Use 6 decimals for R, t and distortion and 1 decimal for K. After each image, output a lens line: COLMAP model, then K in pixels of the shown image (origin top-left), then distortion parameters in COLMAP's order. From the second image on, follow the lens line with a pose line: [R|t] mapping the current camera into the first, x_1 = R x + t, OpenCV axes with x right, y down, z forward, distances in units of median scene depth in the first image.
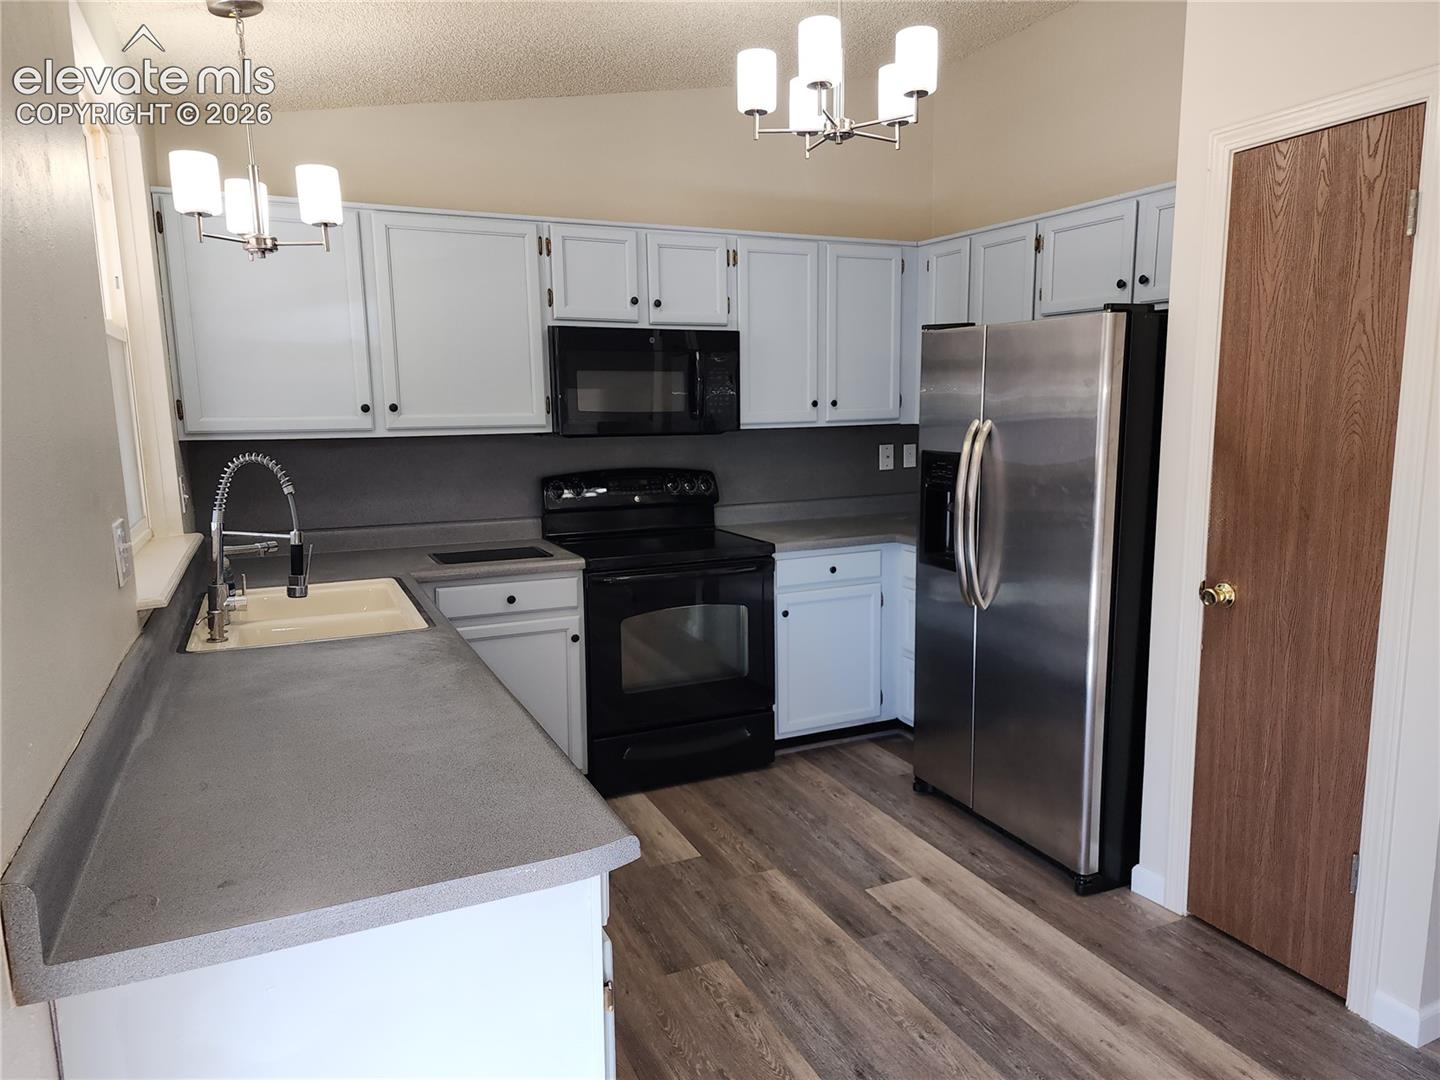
lens RADIAL K [[989.9, 0, 750.3], [0, 989.9, 544.4], [0, 0, 1]] dist [0.056655, -0.040480]
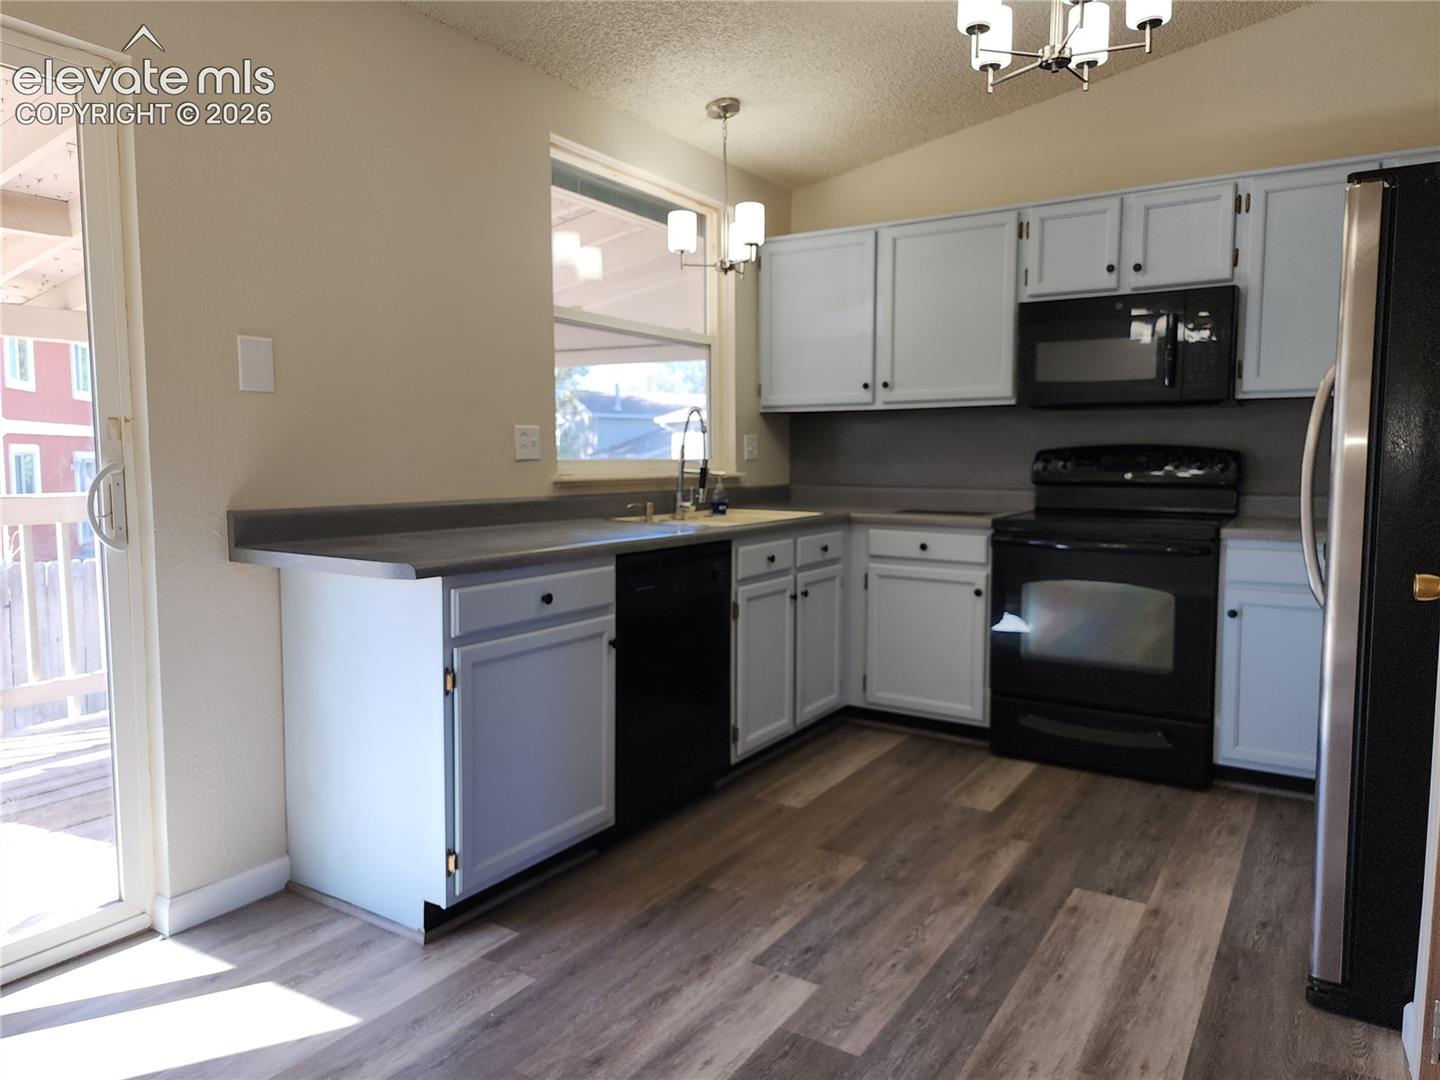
lens RADIAL K [[997.3, 0, 716.8], [0, 997.3, 526.9], [0, 0, 1]] dist [0.056672, 0.002214]
pose [[0.526977, 0.076169, -0.846459, 0.643709], [-0.129594, 0.991530, 0.008543, 0.057754], [0.839941, 0.105194, 0.532385, 0.204805]]
